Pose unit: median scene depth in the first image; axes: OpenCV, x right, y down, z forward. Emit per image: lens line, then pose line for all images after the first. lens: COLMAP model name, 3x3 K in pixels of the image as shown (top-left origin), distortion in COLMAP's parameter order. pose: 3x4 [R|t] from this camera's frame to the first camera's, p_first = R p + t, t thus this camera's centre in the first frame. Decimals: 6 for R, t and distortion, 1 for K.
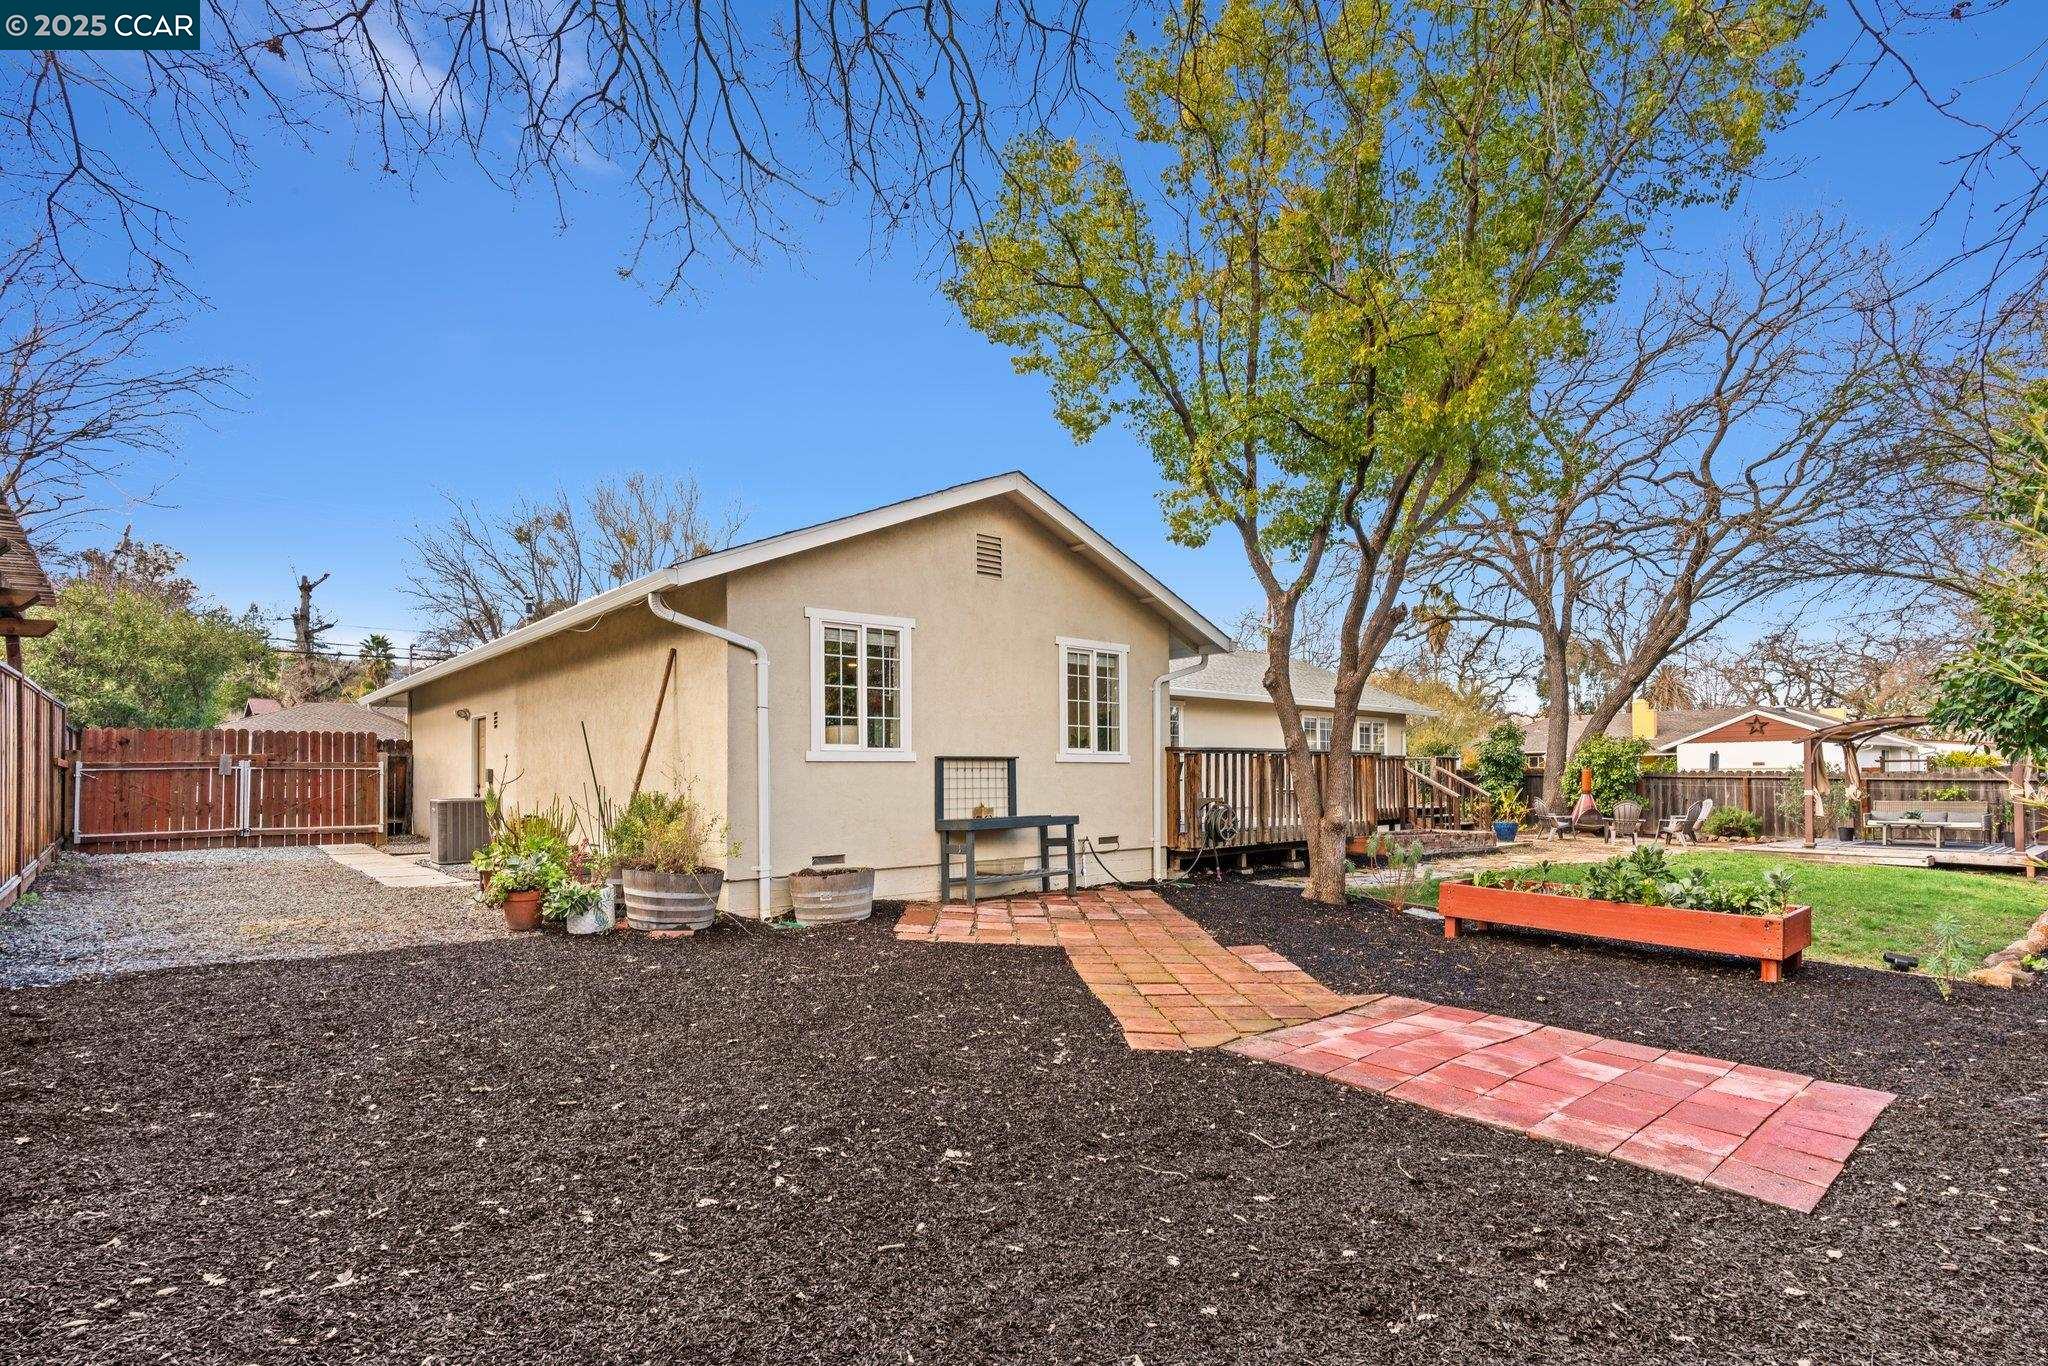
lens RADIAL K [[984.3, 0, 1034.5], [0, 984.3, 756.4], [0, 0, 1]] dist [0.002500, 0.001133]
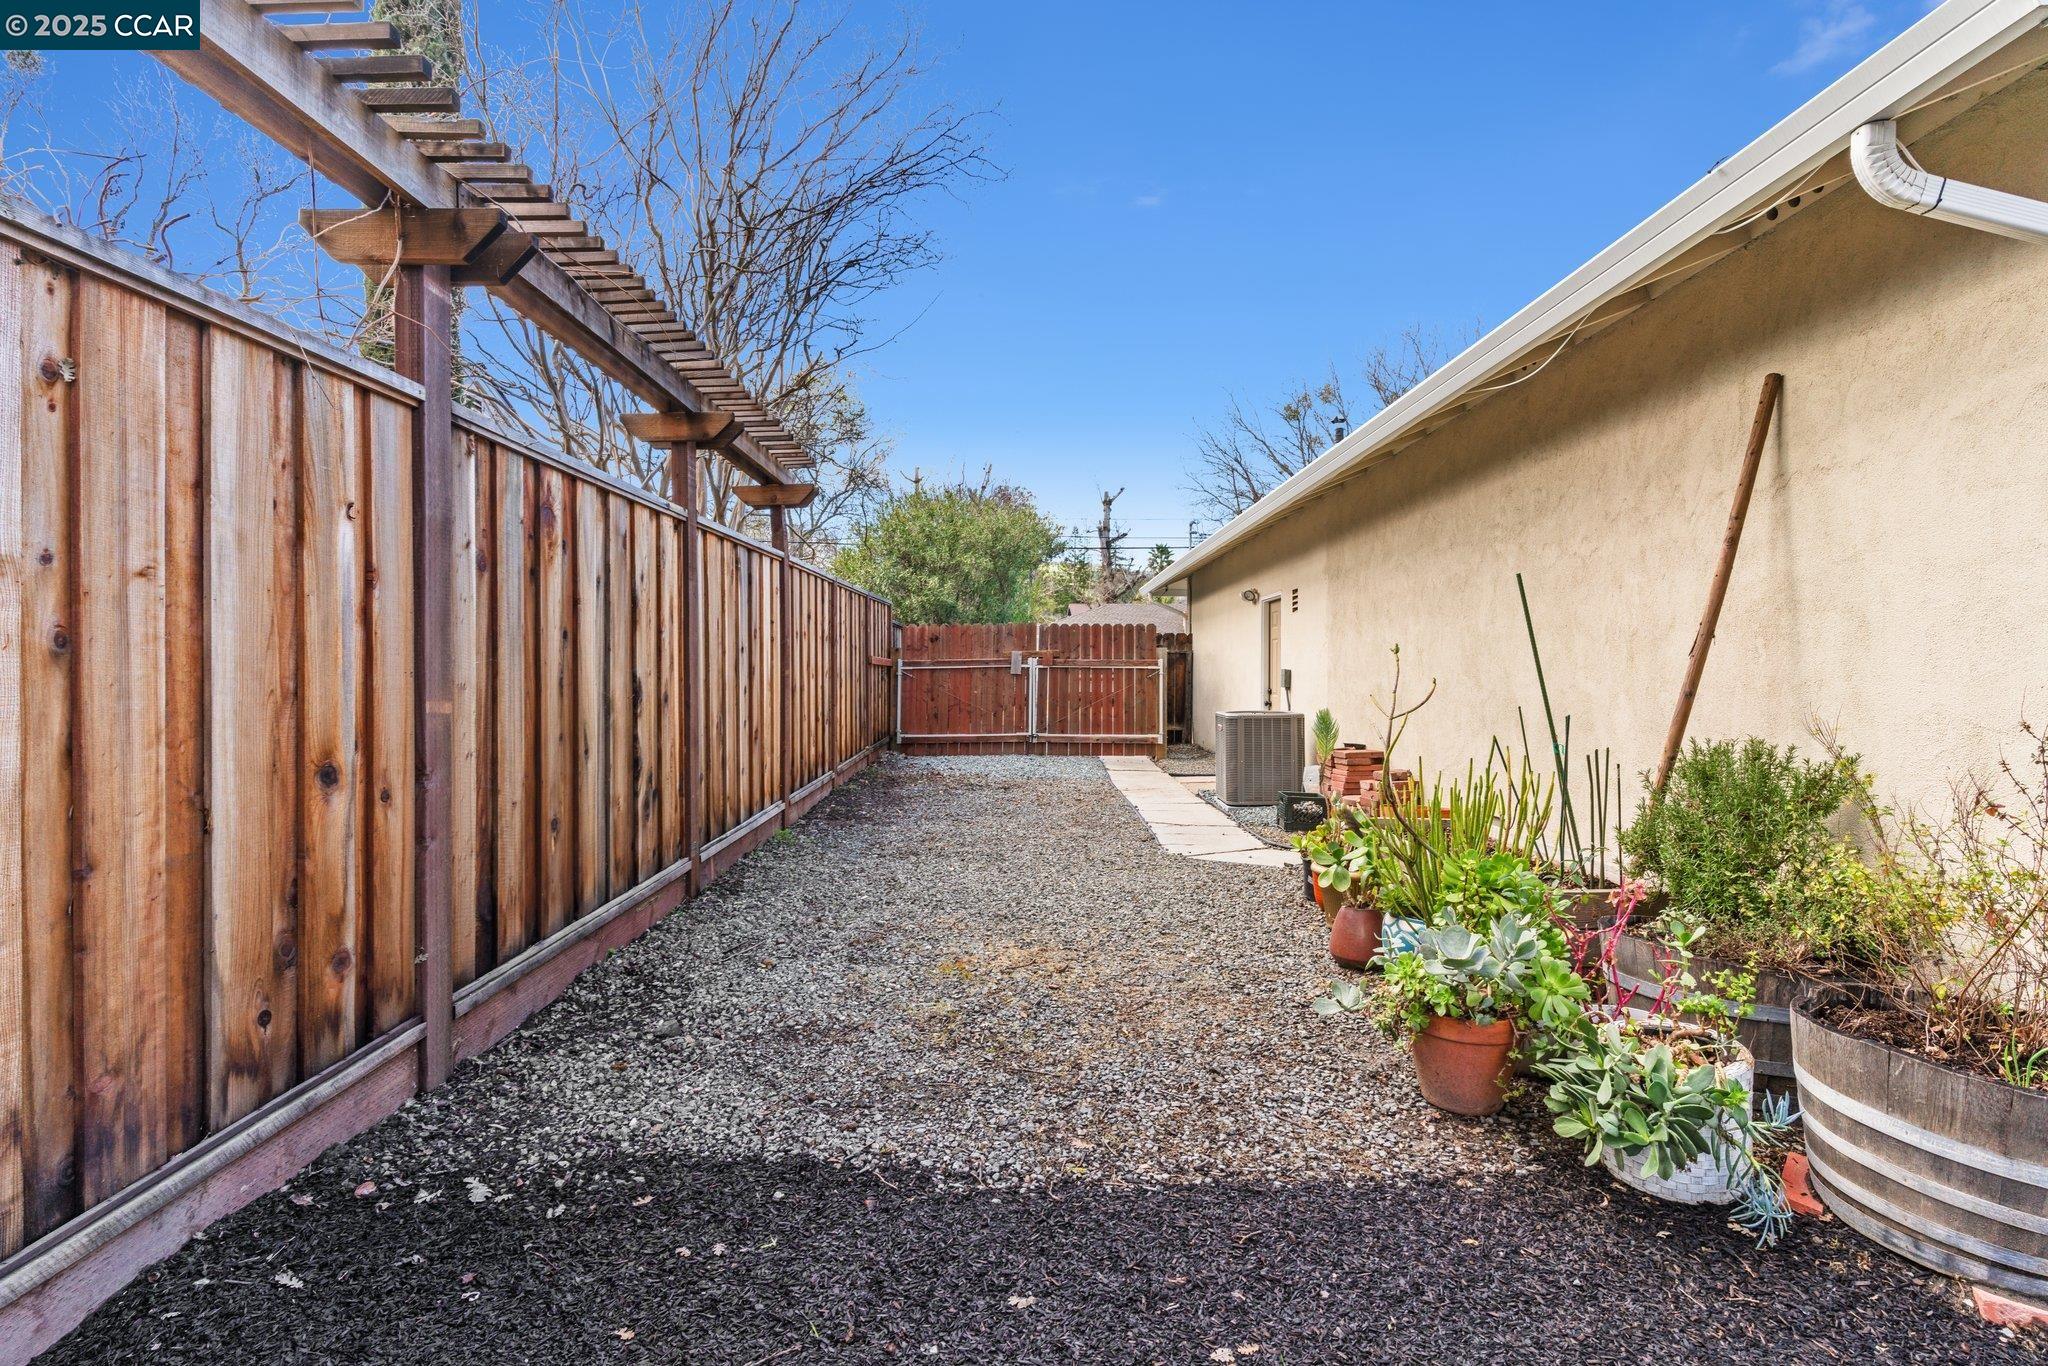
lens RADIAL K [[1021.1, 0, 1028.2], [0, 1021.1, 684.3], [0, 0, 1]] dist [0.001517, 0.001188]
pose [[0.752890, 0.015841, -0.657956, -0.186718], [0.005252, 0.999534, 0.030074, 0.000254], [0.658126, -0.026098, 0.752456, 0.288346]]
